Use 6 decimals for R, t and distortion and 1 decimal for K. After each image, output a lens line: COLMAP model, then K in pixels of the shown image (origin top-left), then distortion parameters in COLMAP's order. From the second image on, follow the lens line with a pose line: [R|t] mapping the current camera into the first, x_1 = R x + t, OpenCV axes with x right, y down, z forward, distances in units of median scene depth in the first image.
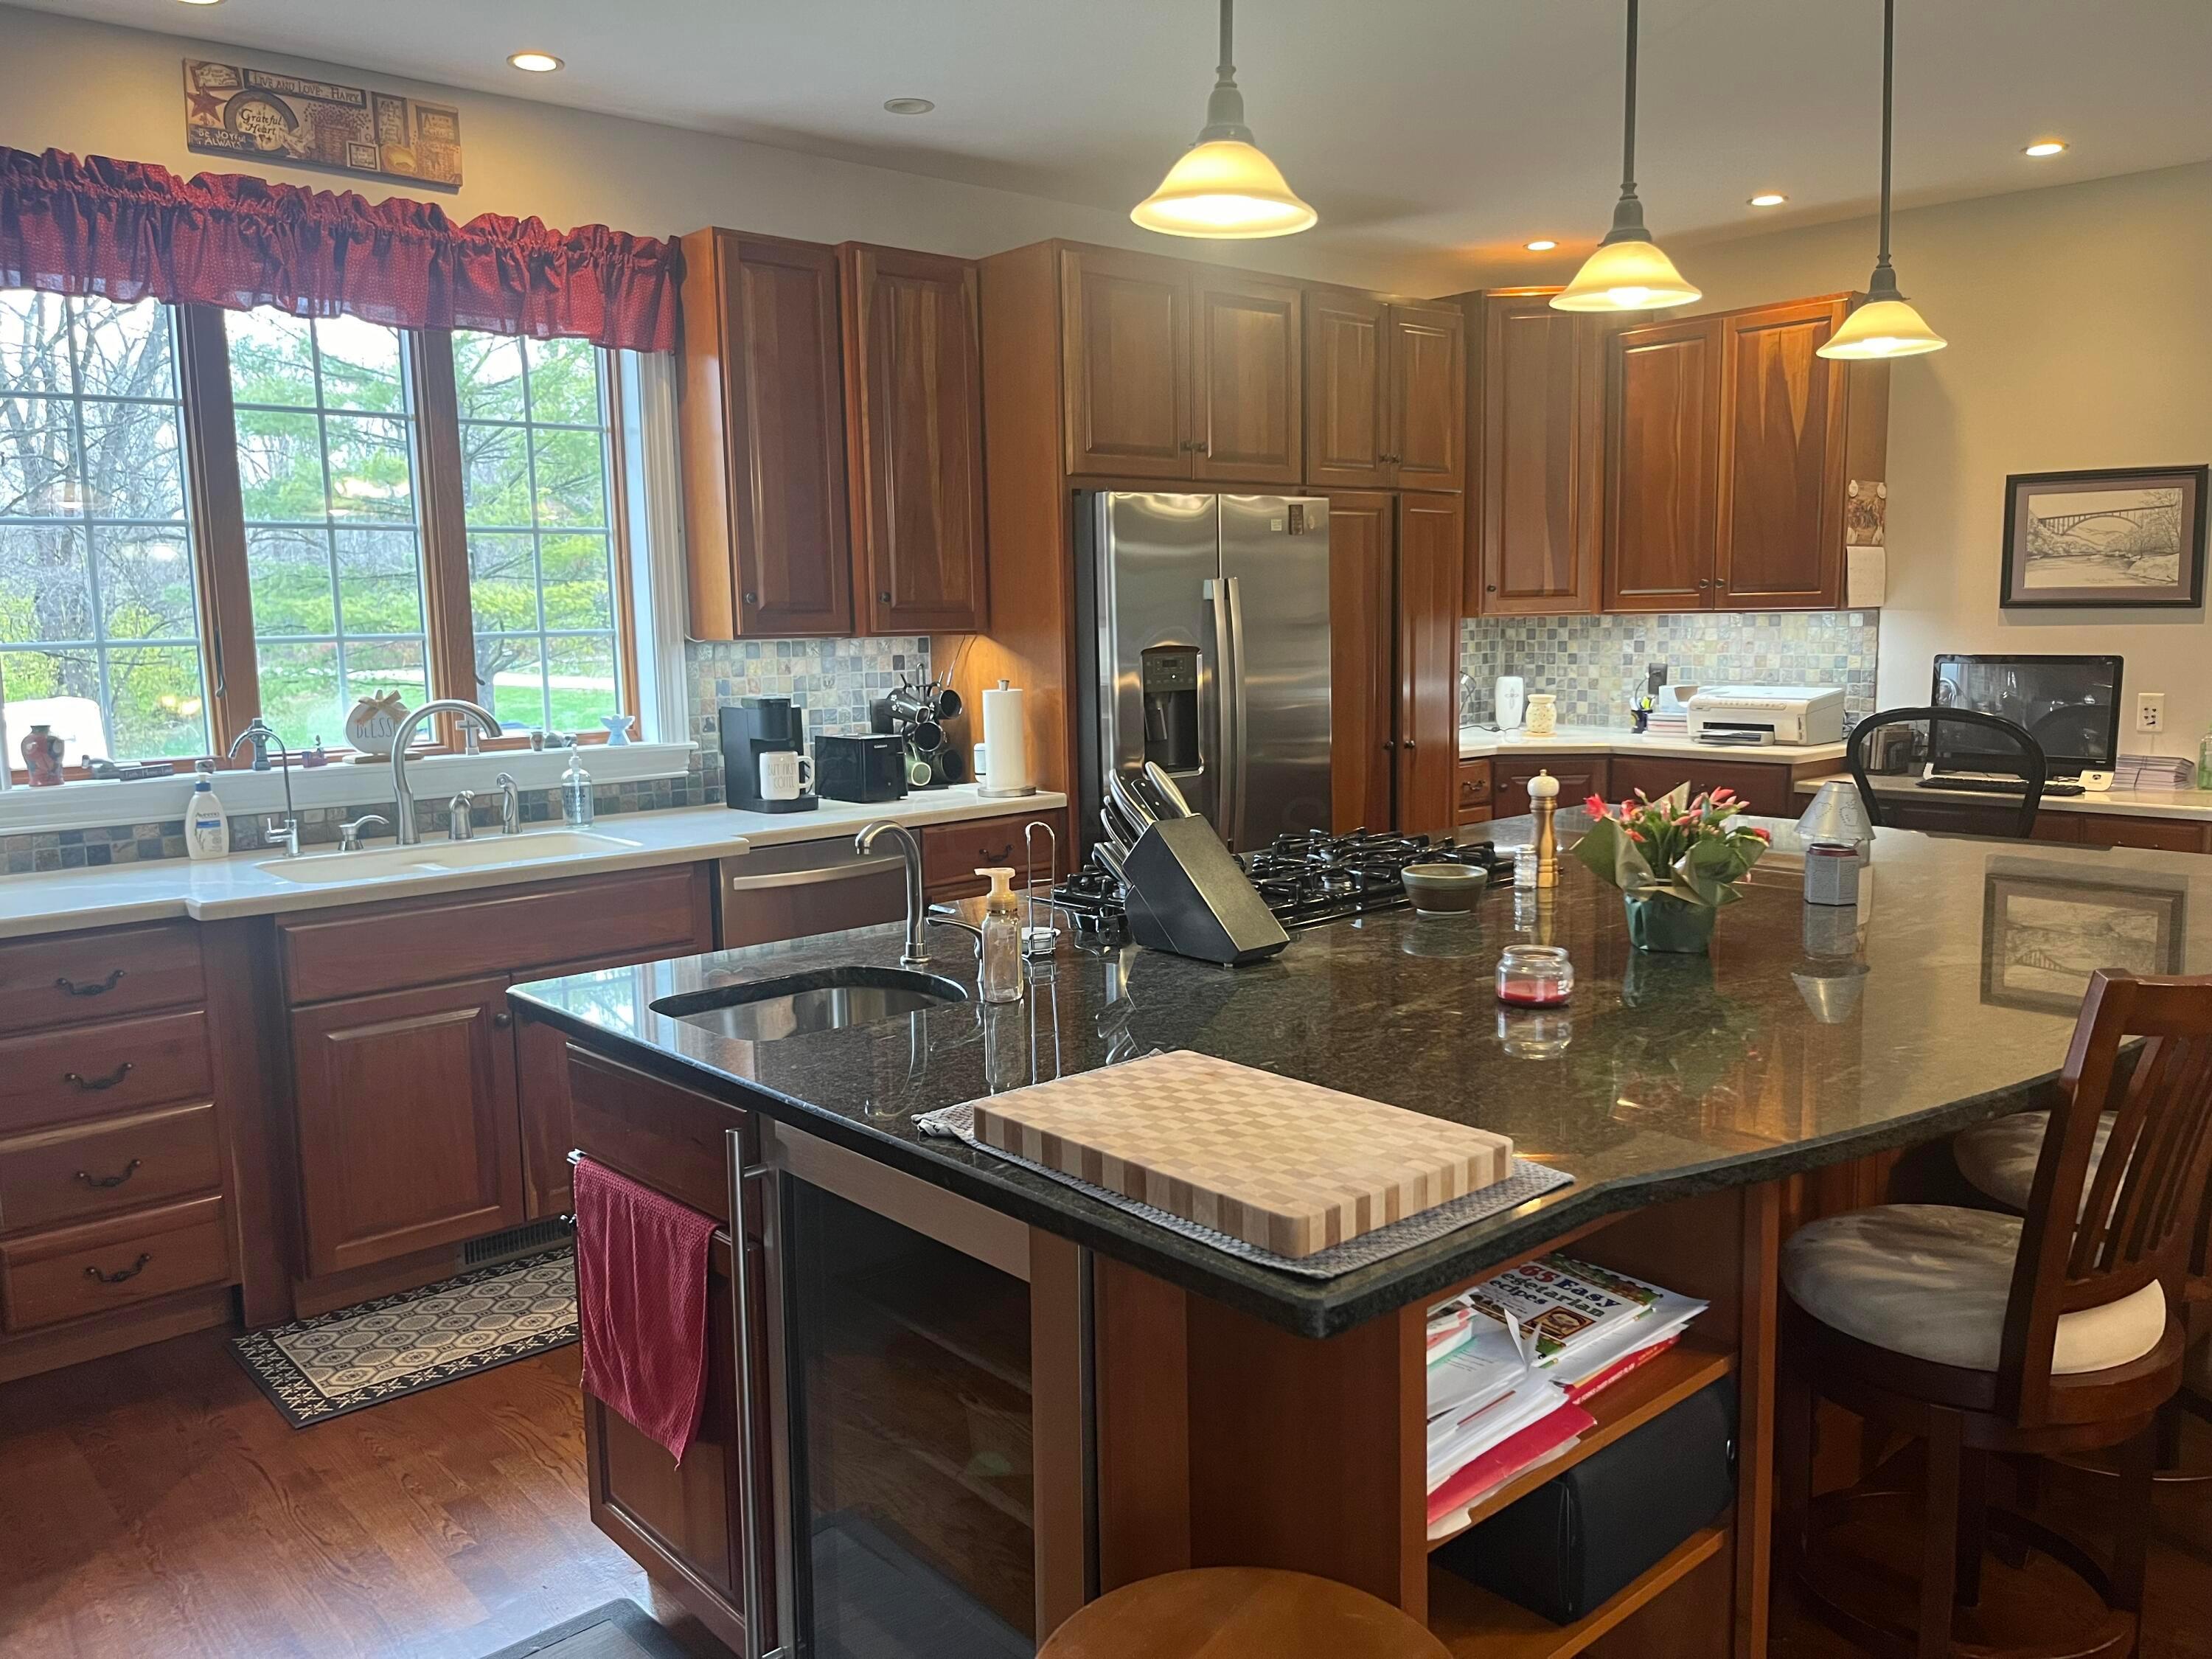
lens RADIAL K [[1685.9, 0, 1106.0], [0, 1685.9, 829.5], [0, 0, 1]] dist [0.066941, -0.089159]
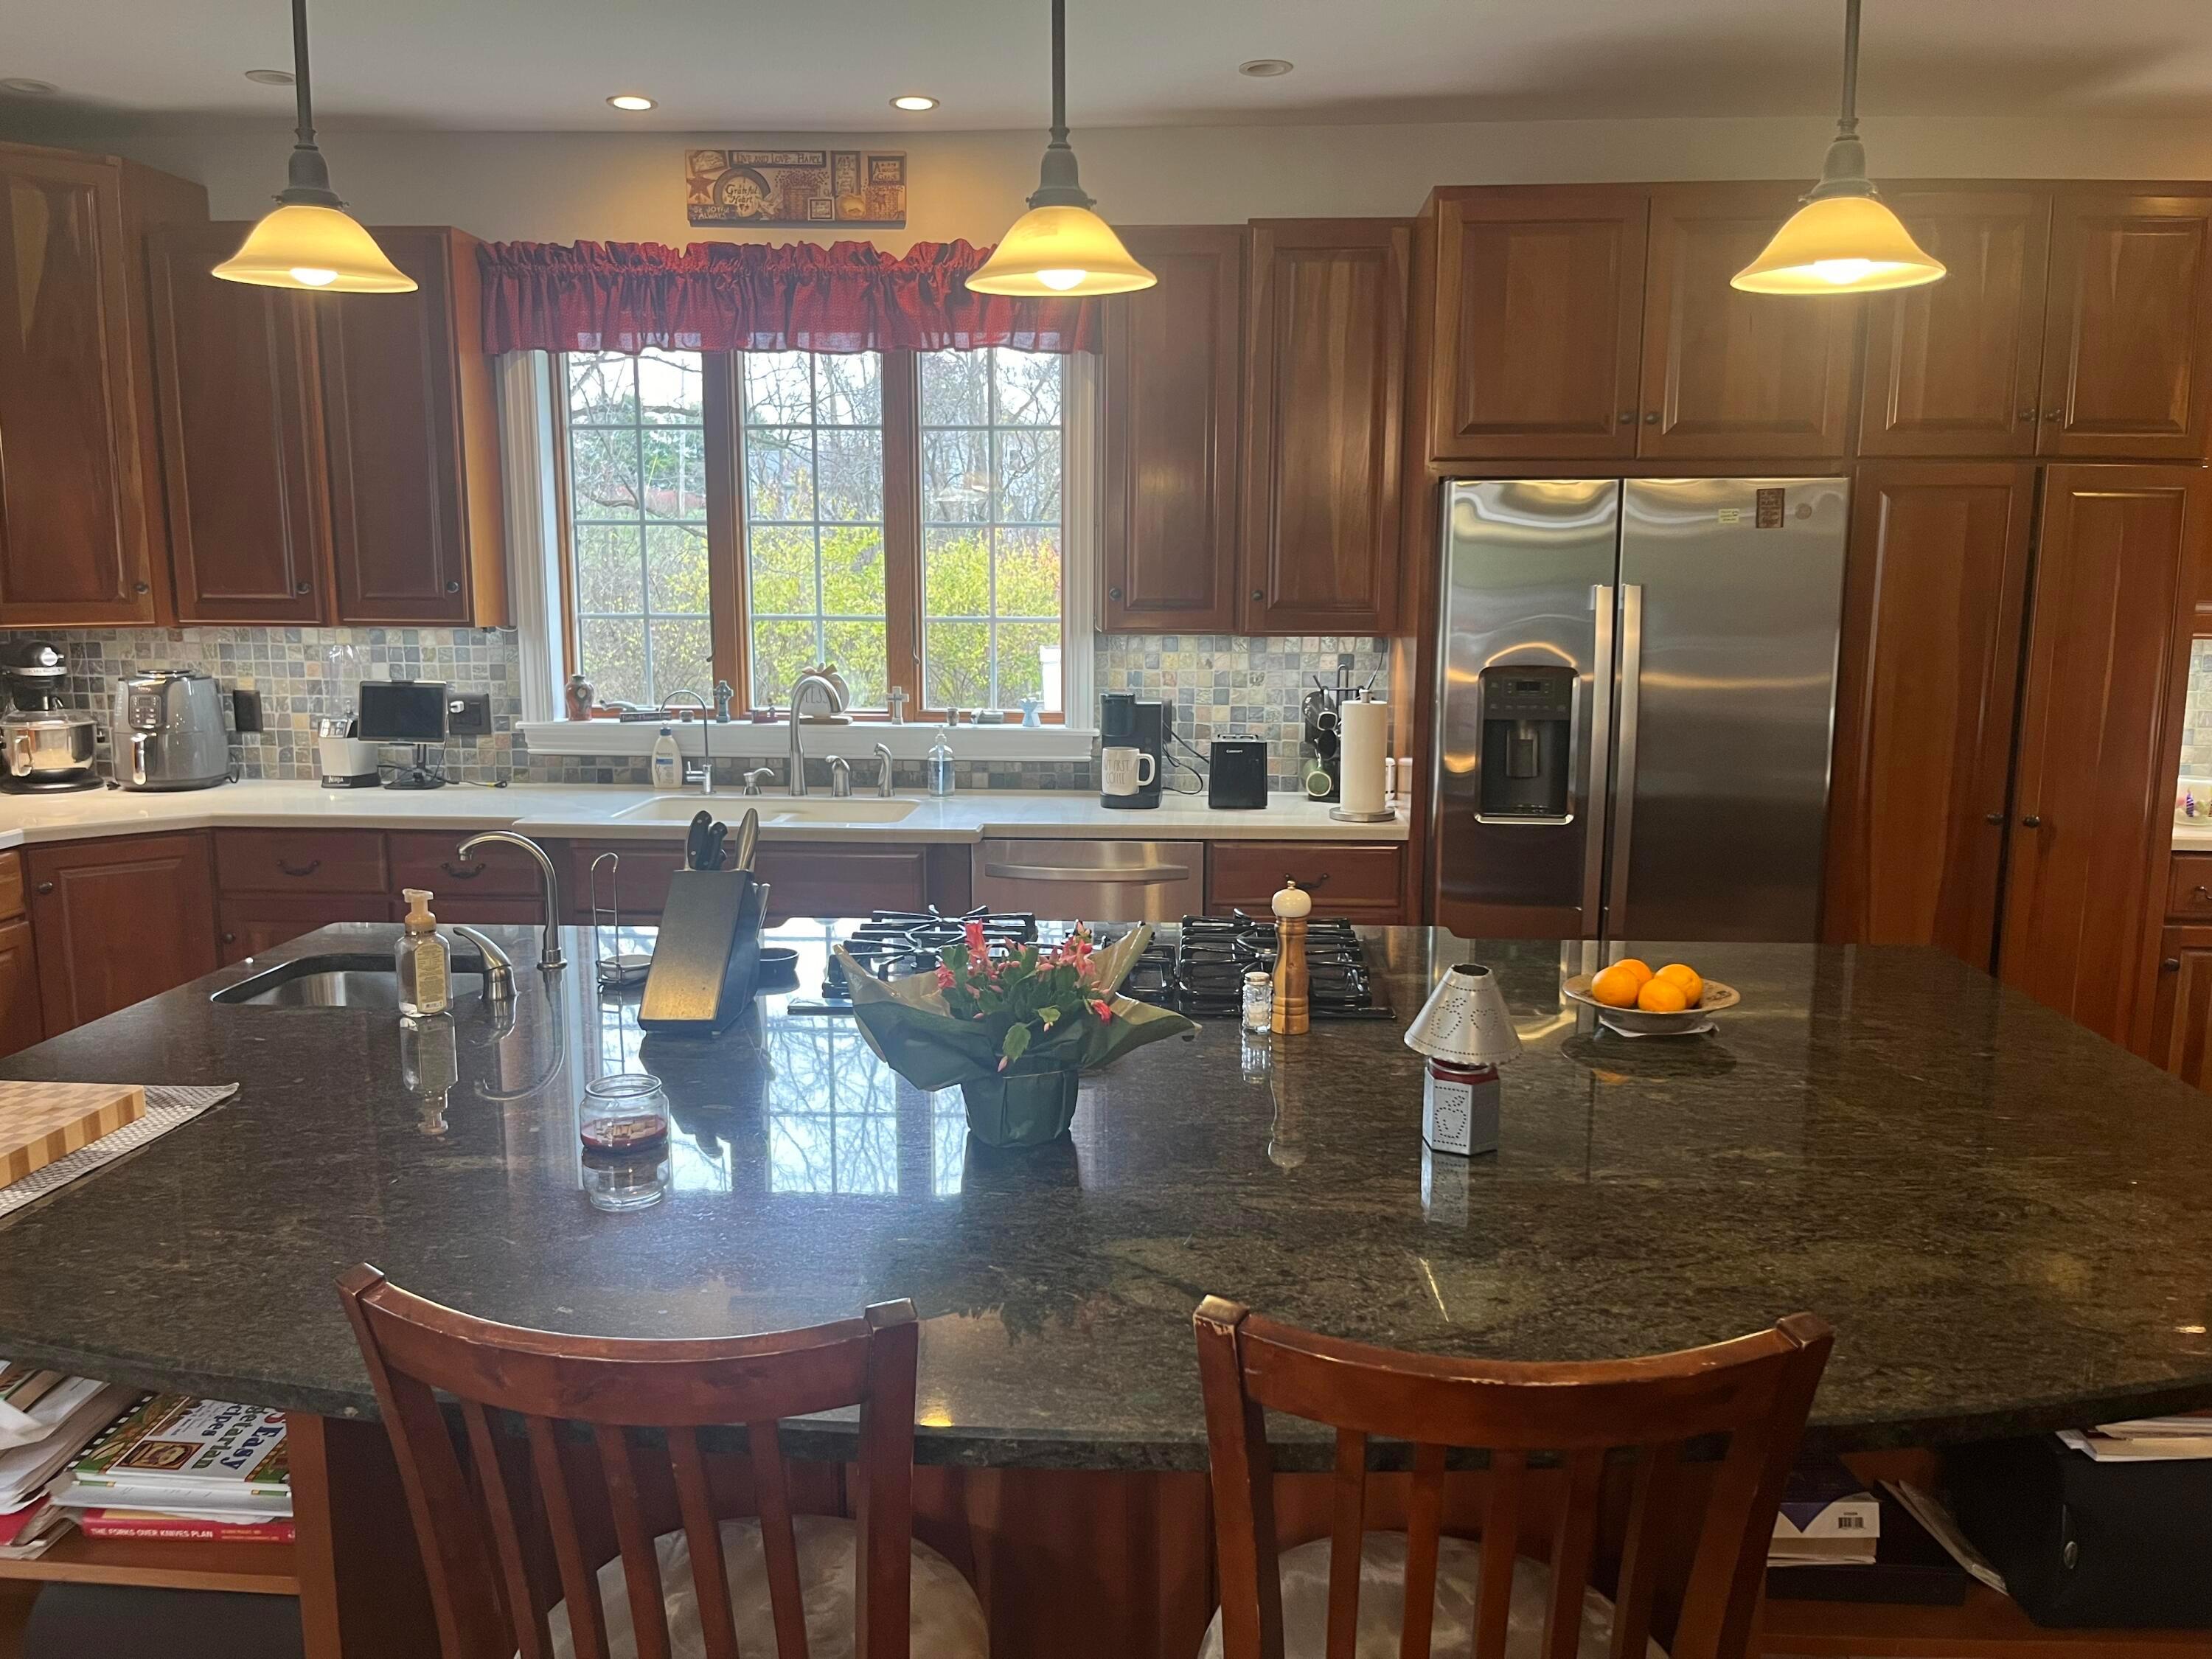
lens RADIAL K [[1685.9, 0, 1106.0], [0, 1685.9, 829.5], [0, 0, 1]] dist [0.066941, -0.089159]
pose [[0.705206, 0.134931, -0.696045, 0.574654], [-0.110413, 0.990647, 0.080175, -0.087273], [0.700352, 0.020313, 0.713508, 0.312844]]
